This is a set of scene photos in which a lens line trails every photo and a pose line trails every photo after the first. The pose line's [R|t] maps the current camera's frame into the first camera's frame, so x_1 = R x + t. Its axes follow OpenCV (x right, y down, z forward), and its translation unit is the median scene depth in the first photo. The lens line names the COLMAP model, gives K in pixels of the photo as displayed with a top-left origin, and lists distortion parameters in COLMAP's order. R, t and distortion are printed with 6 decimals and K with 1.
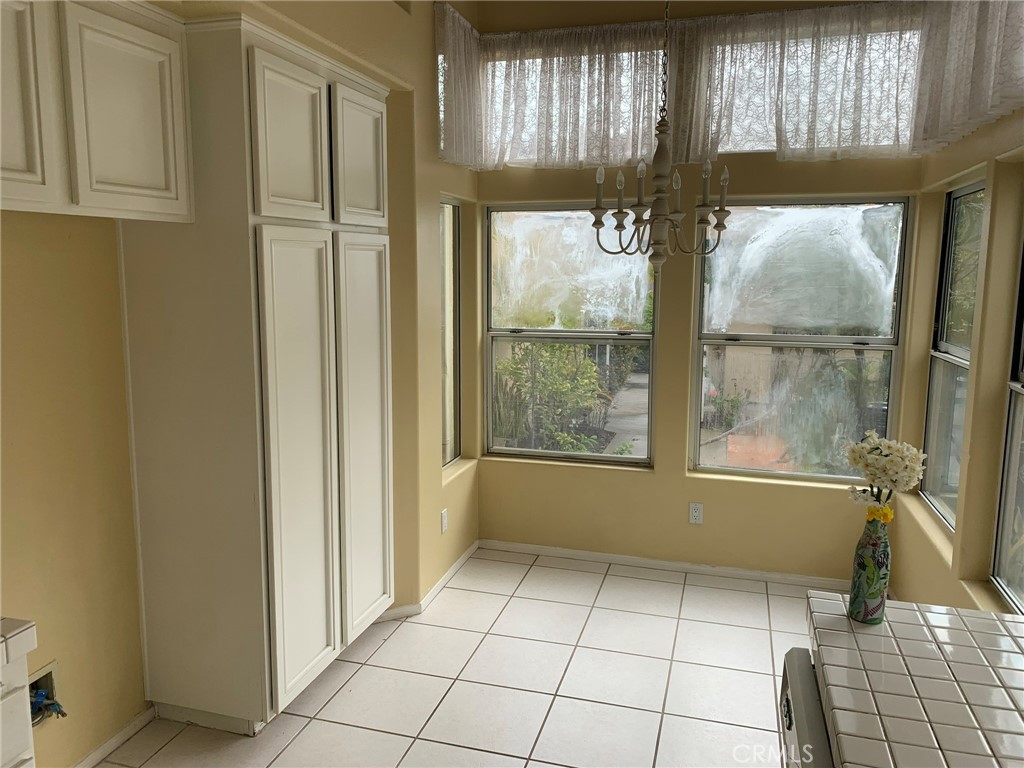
lens RADIAL K [[781.0, 0, 510.8], [0, 781.0, 378.2], [0, 0, 1]] dist [0.051257, -0.056346]
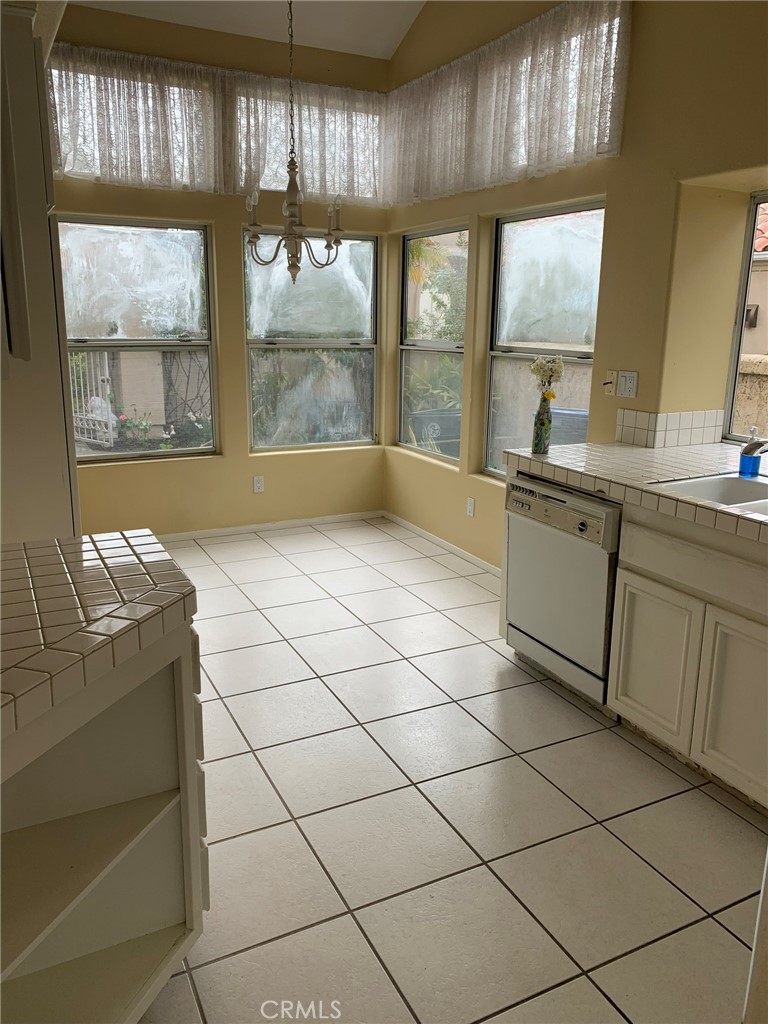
lens RADIAL K [[781.0, 0, 388.5], [0, 781.0, 502.6], [0, 0, 1]] dist [0.051257, -0.056346]
pose [[0.732493, -0.152222, 0.663538, -0.467538], [0.086210, 0.987575, 0.131391, 0.056428], [-0.675294, -0.039040, 0.736515, -0.074646]]
